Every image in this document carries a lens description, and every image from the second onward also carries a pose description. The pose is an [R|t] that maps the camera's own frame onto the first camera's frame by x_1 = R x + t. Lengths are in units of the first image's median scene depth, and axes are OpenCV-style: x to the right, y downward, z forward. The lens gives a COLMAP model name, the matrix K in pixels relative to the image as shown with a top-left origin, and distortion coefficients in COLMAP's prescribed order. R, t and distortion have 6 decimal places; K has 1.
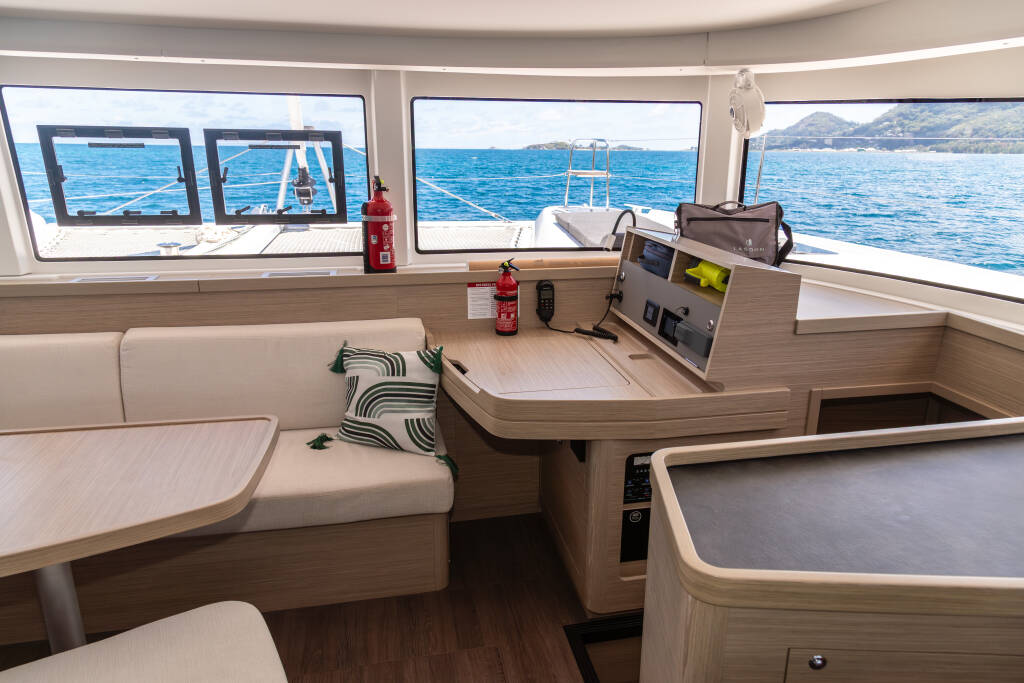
lens RADIAL K [[673.4, 0, 512.0], [0, 673.4, 341.5], [0, 0, 1]] dist [0.007046, 0.000998]
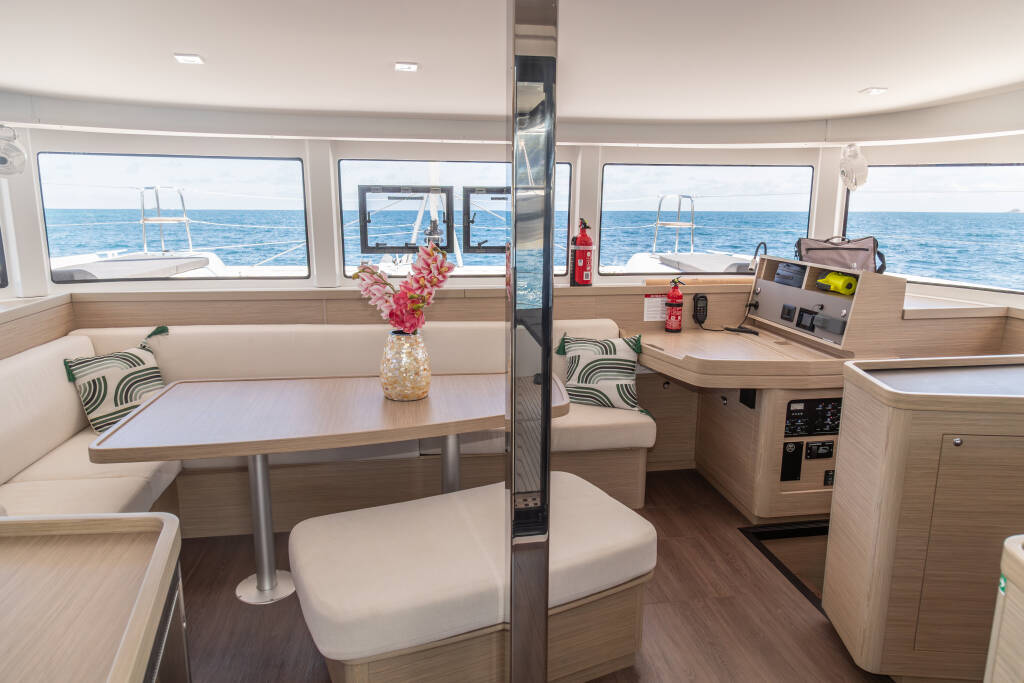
lens RADIAL K [[664.6, 0, 509.2], [0, 664.6, 336.3], [0, 0, 1]] dist [-0.006794, -0.002742]
pose [[0.998103, 0.007265, -0.061130, -0.269153], [-0.012554, 0.996166, -0.086582, 0.124425], [0.060266, 0.087185, 0.994368, -0.376091]]
